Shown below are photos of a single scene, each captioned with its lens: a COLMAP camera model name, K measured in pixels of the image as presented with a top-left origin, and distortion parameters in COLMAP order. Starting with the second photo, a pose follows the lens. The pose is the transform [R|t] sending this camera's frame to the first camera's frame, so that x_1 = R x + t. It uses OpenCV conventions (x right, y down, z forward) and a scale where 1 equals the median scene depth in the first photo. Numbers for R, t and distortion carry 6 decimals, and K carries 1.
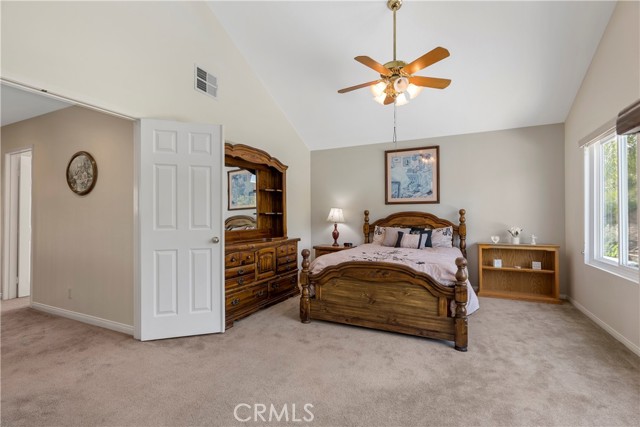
lens RADIAL K [[291.0, 0, 325.4], [0, 291.0, 213.6], [0, 0, 1]] dist [-0.009035, 0.002825]
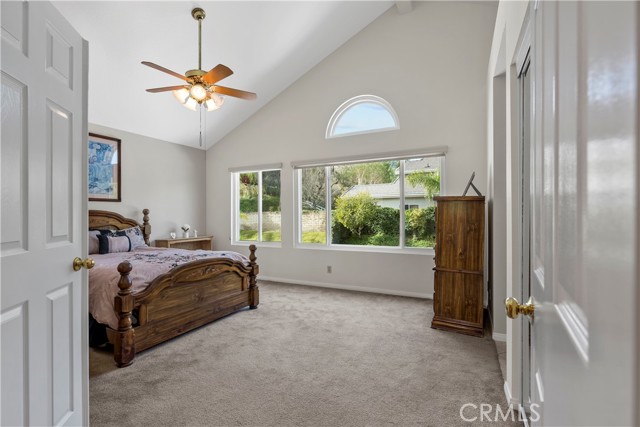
lens RADIAL K [[291.0, 0, 319.8], [0, 291.0, 213.8], [0, 0, 1]] dist [-0.009035, 0.002825]
pose [[0.024364, 0.004518, 0.999693, -0.801406], [-0.008286, 0.999956, -0.004318, 0.002175], [-0.999669, -0.008178, 0.024401, 0.528154]]
